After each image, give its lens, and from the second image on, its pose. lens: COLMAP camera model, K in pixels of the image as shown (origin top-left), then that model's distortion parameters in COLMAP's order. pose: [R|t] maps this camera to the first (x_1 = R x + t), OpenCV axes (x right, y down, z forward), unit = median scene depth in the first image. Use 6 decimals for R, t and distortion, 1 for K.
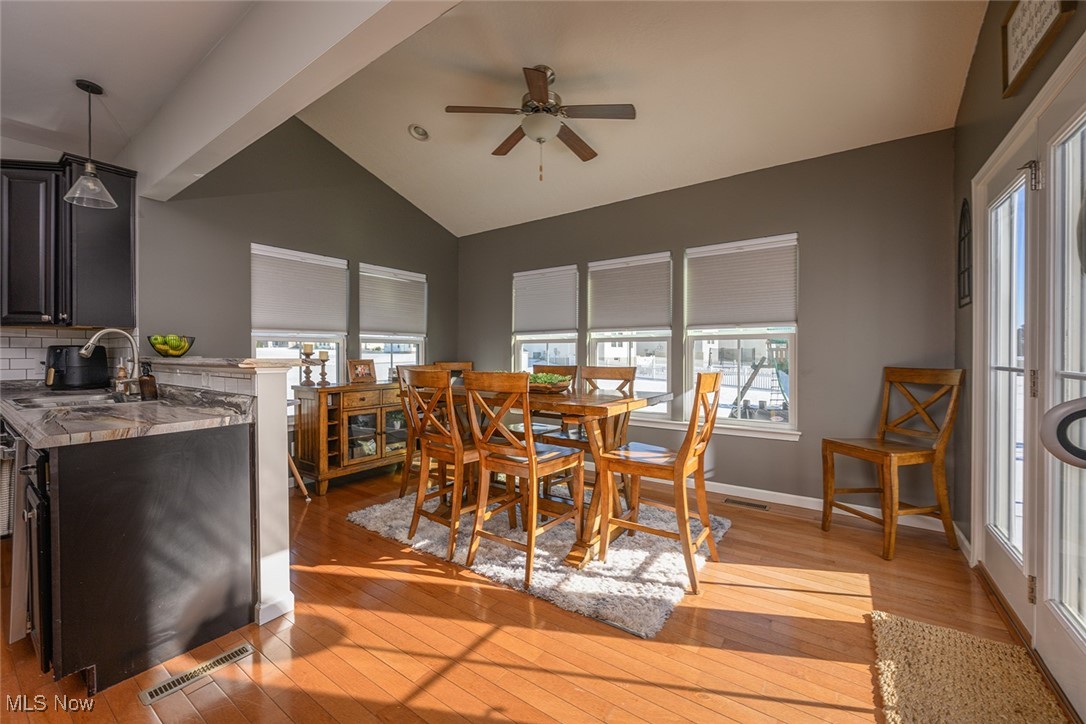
lens RADIAL K [[433.7, 0, 537.8], [0, 433.7, 356.7], [0, 0, 1]] dist [0.003960, 0.000829]
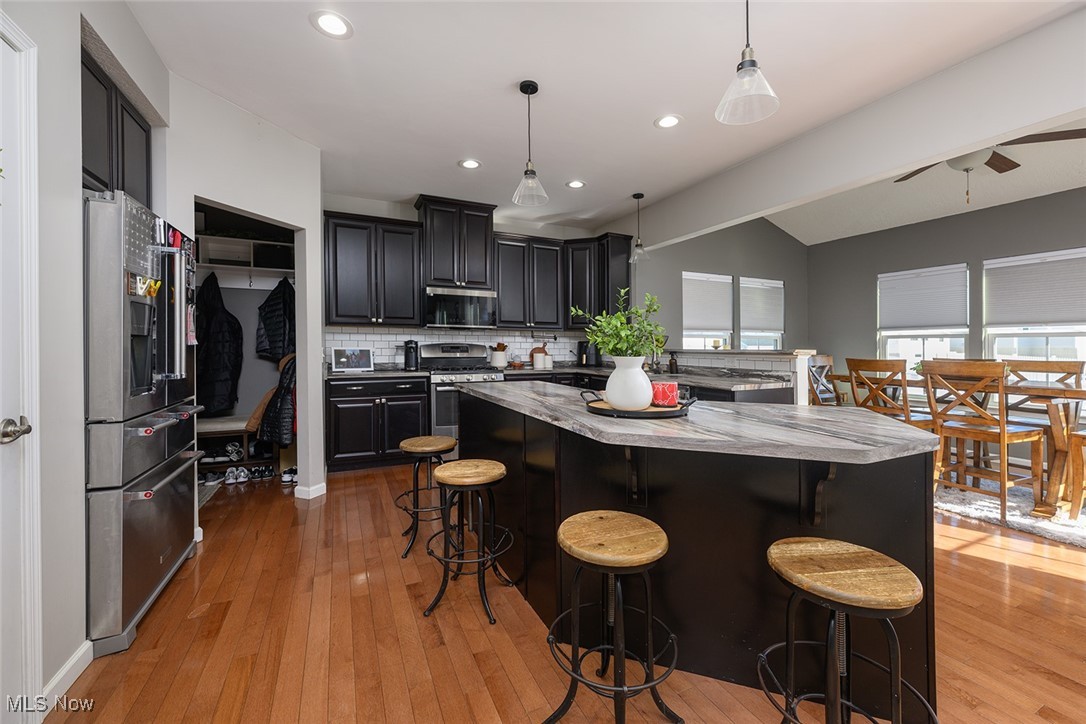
lens RADIAL K [[433.7, 0, 543.2], [0, 433.7, 344.8], [0, 0, 1]] dist [0.003960, 0.000829]
pose [[0.871765, 0.003605, -0.489911, -0.288836], [-0.010007, 0.999895, -0.010448, 0.005543], [0.489822, 0.014011, 0.871710, -0.418932]]
